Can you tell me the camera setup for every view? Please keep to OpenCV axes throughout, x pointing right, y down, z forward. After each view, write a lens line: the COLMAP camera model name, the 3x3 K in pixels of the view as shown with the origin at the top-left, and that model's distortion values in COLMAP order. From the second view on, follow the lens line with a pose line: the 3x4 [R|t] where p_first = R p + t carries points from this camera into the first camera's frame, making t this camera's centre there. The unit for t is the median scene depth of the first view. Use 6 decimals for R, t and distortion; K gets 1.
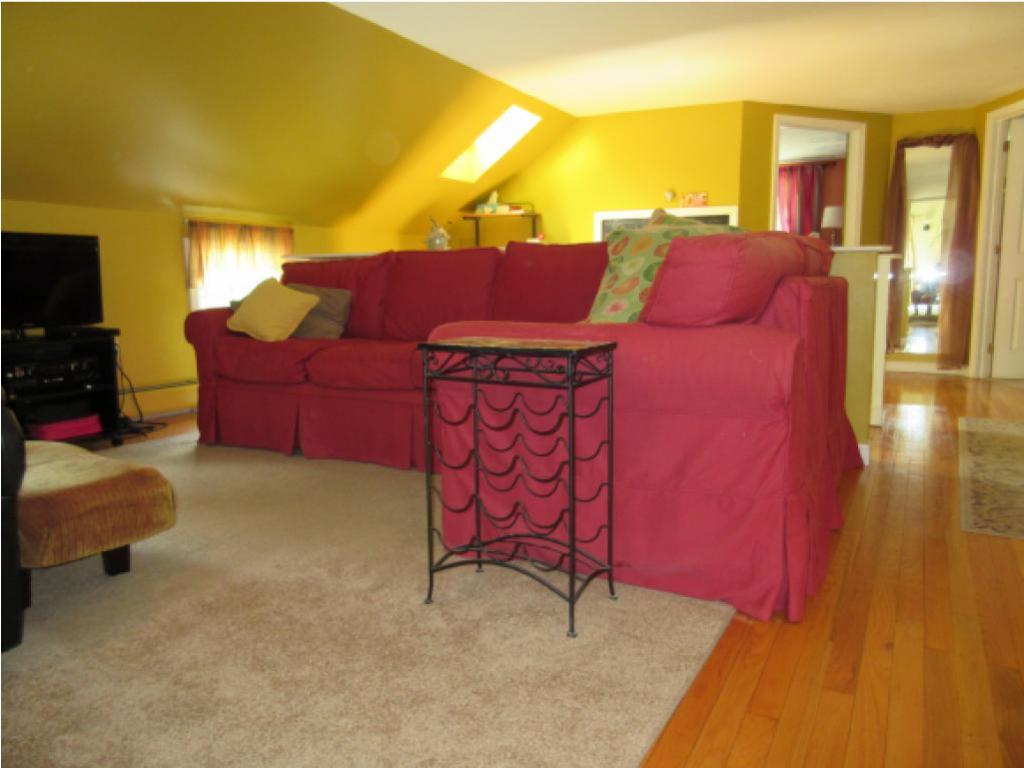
lens RADIAL K [[761.0, 0, 509.8], [0, 761.0, 381.9], [0, 0, 1]] dist [-0.010651, 0.013159]
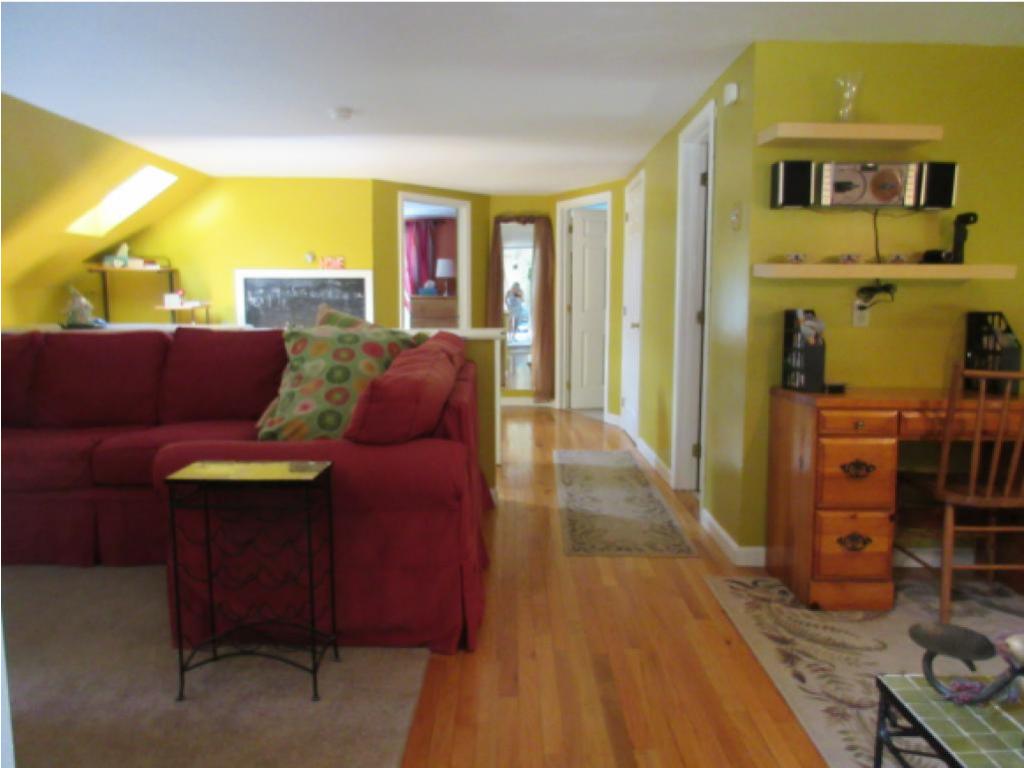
lens RADIAL K [[755.7, 0, 515.7], [0, 755.7, 379.2], [0, 0, 1]] dist [-0.006366, 0.007921]
pose [[0.877372, -0.039914, 0.478148, -0.088850], [0.053583, 0.998451, -0.014974, -0.070571], [-0.476810, 0.038759, 0.878151, -0.123982]]
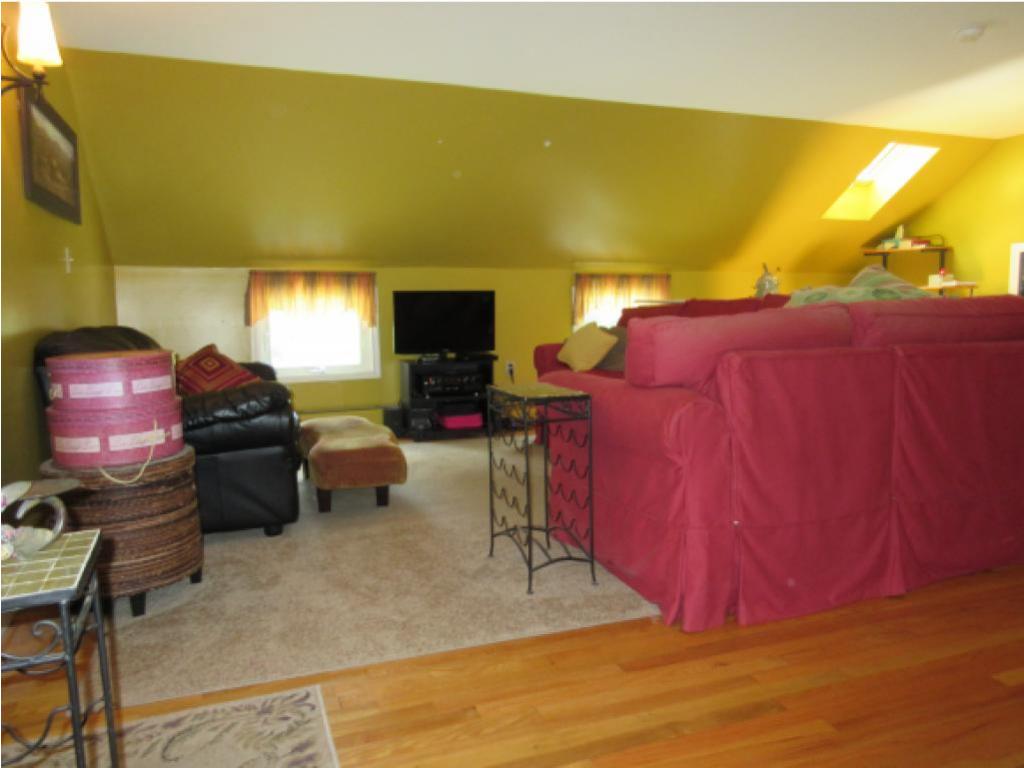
lens RADIAL K [[755.7, 0, 515.7], [0, 755.7, 379.2], [0, 0, 1]] dist [-0.006366, 0.007921]
pose [[0.765109, 0.068070, -0.640293, 0.420671], [-0.085282, 0.996349, 0.004017, -0.034281], [0.638228, 0.051532, 0.768120, -0.066960]]
